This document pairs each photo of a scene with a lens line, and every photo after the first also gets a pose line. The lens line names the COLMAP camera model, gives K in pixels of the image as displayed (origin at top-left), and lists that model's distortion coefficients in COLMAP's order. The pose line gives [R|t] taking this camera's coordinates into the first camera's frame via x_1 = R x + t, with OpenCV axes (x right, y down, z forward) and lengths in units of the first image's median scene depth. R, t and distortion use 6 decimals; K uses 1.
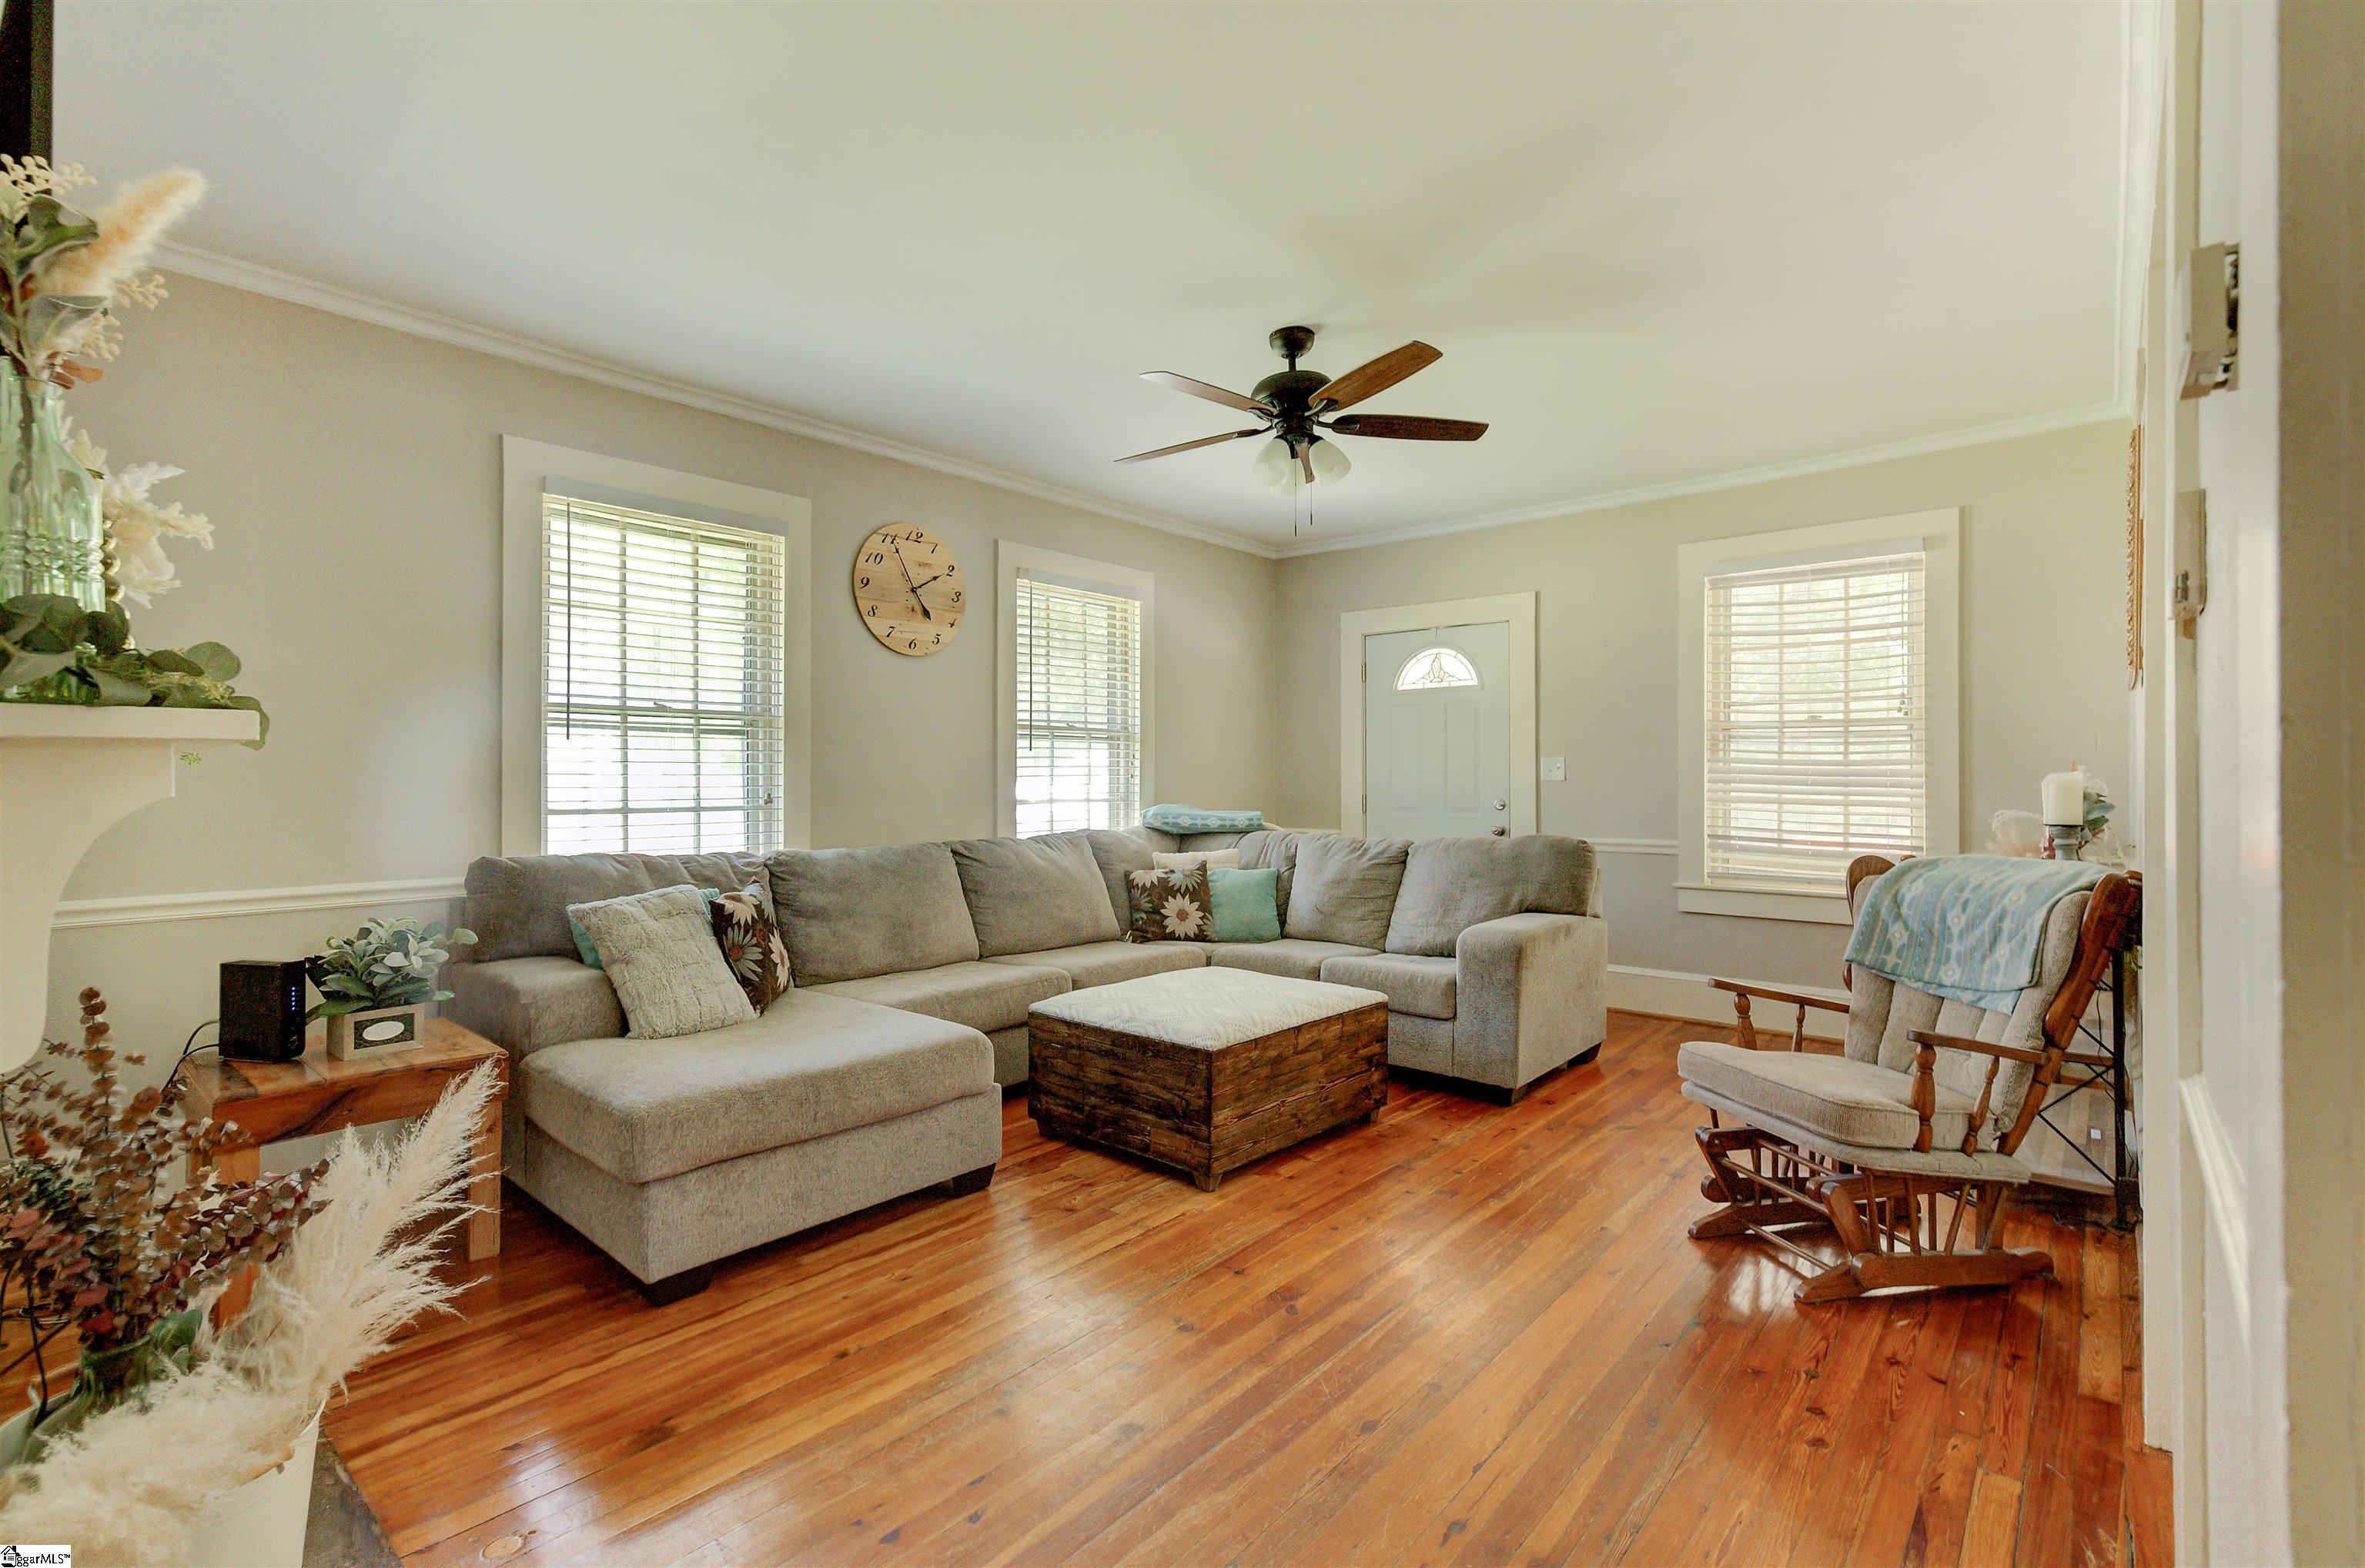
lens RADIAL K [[1041.2, 0, 1182.5], [0, 1041.2, 784.0], [0, 0, 1]] dist [-0.068280, 0.000000]
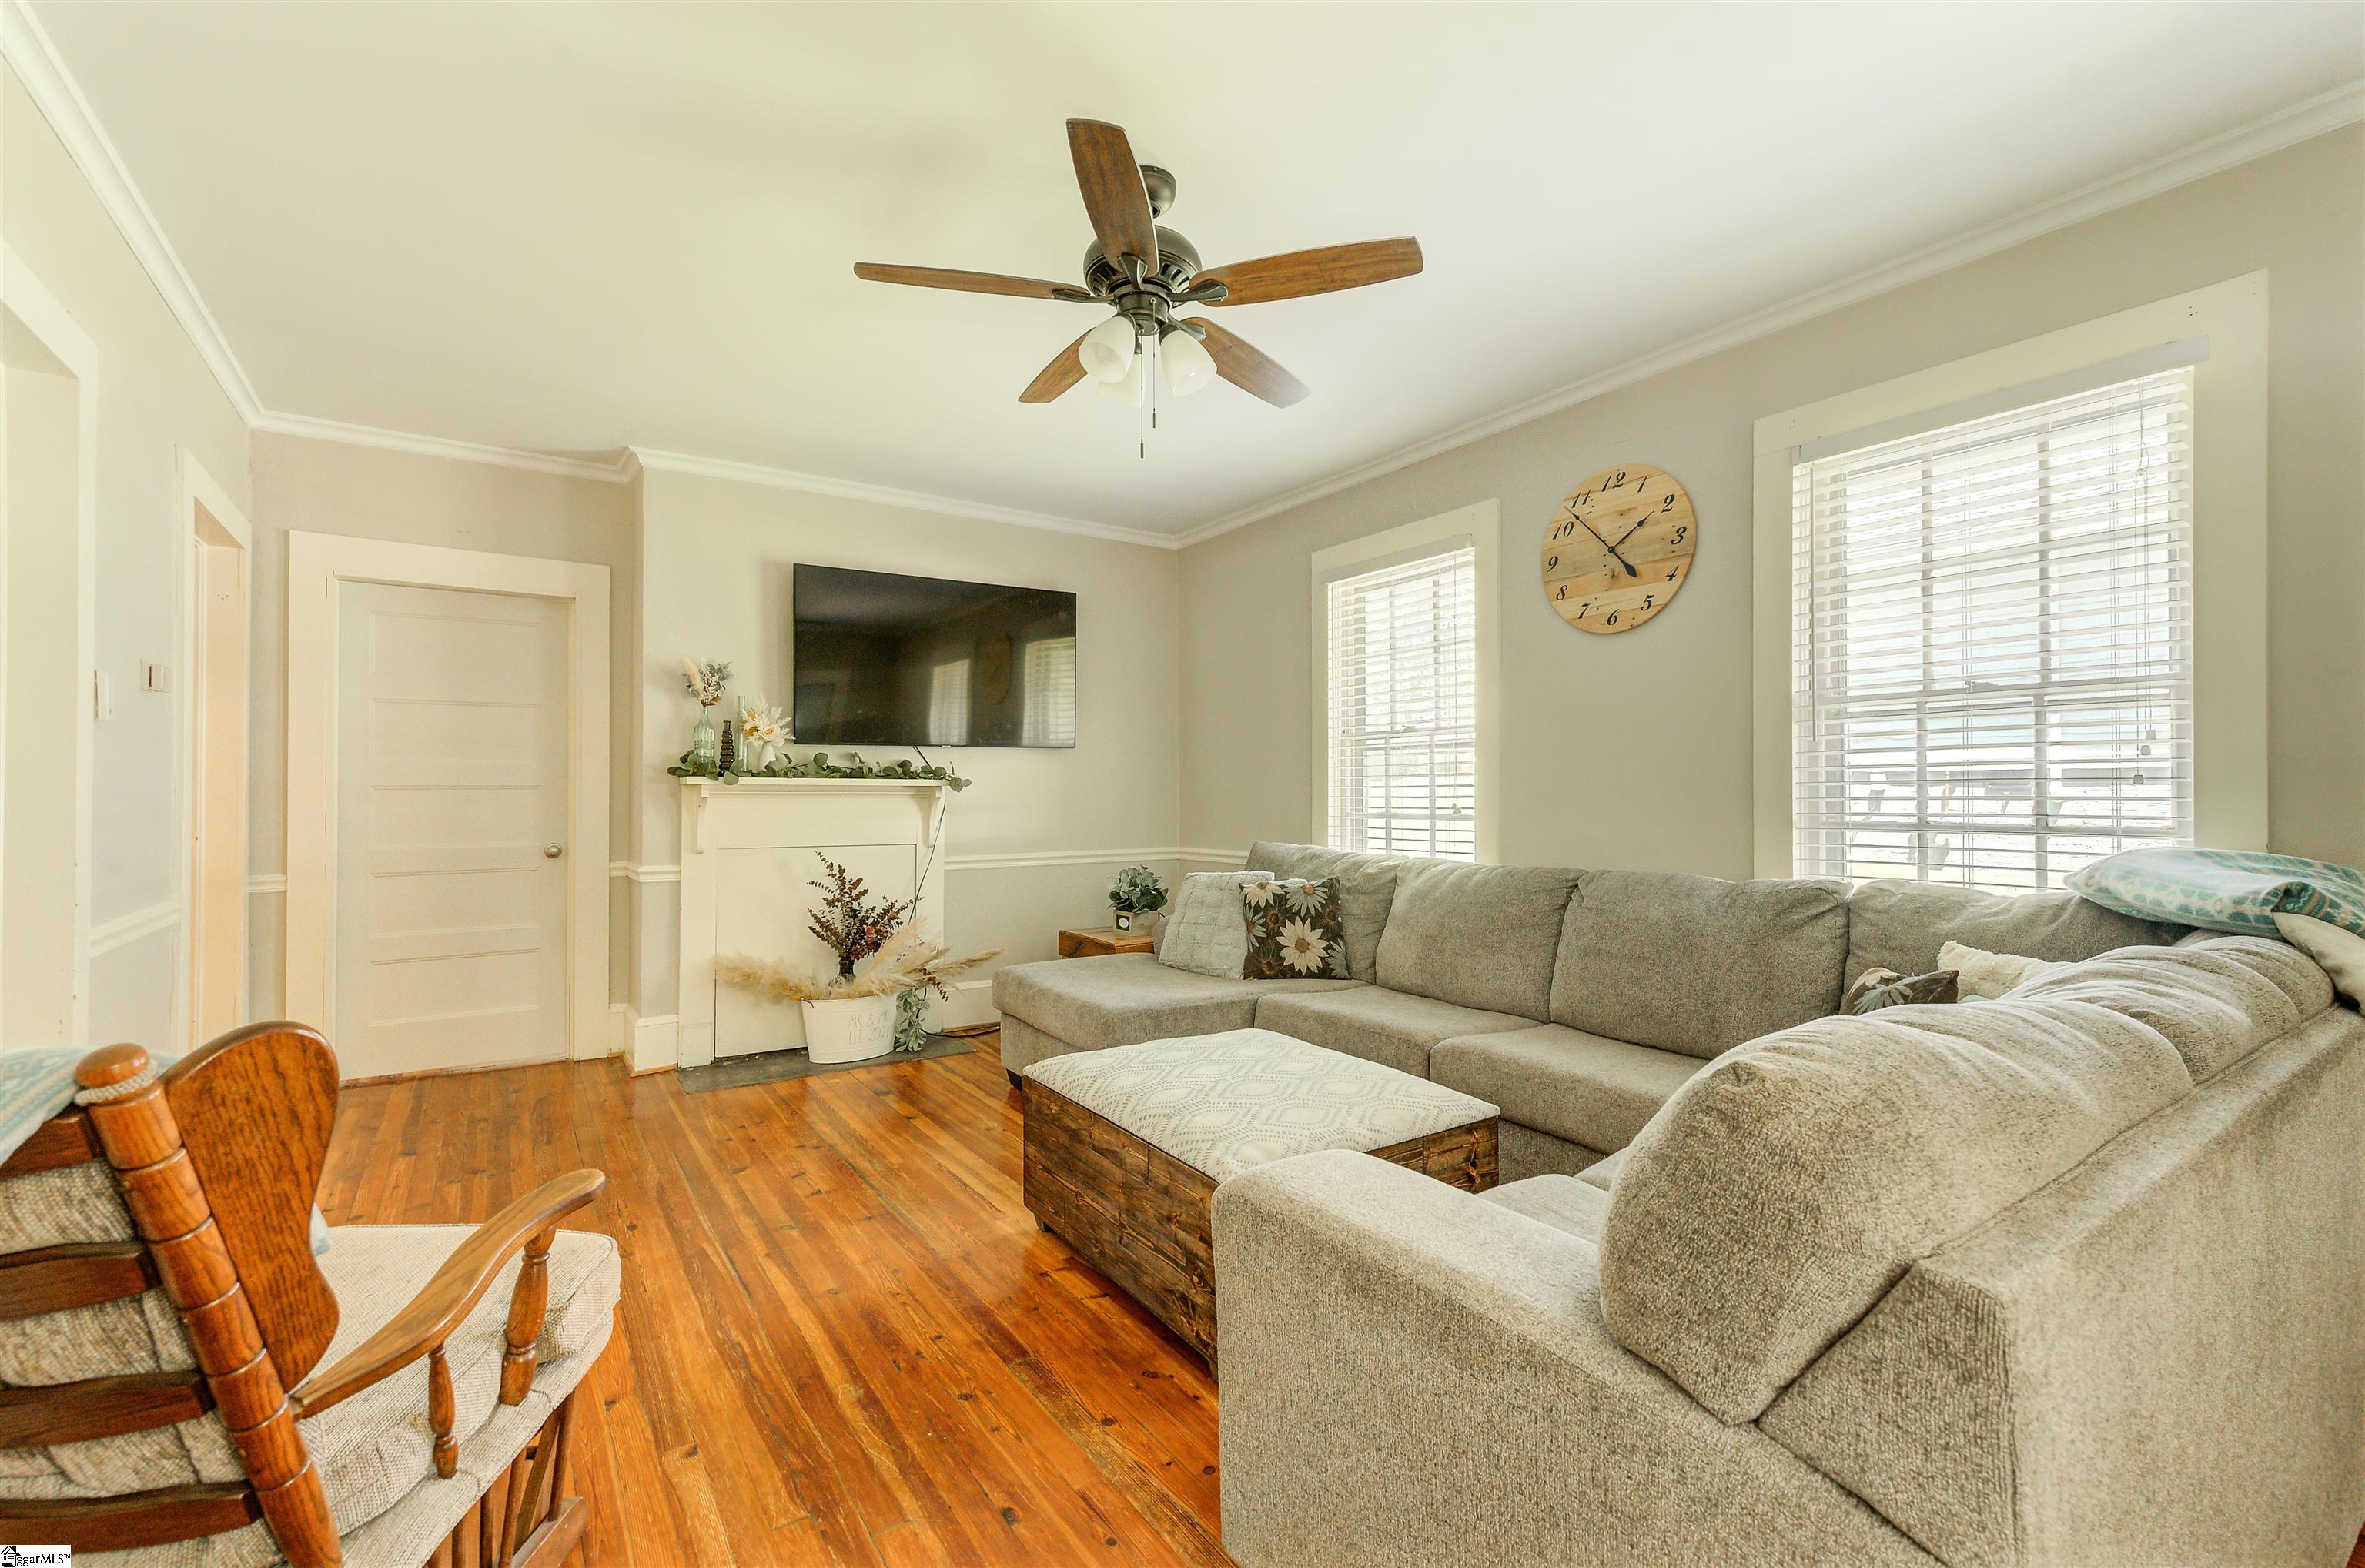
lens RADIAL K [[1013.5, 0, 1182.5], [0, 1013.5, 784.0], [0, 0, 1]] dist [0.001079, 0.000131]
pose [[-0.246636, 0.004101, -0.969099, 0.773754], [0.011169, 0.999937, 0.001389, -0.015630], [0.969044, -0.010481, -0.246666, 1.158659]]
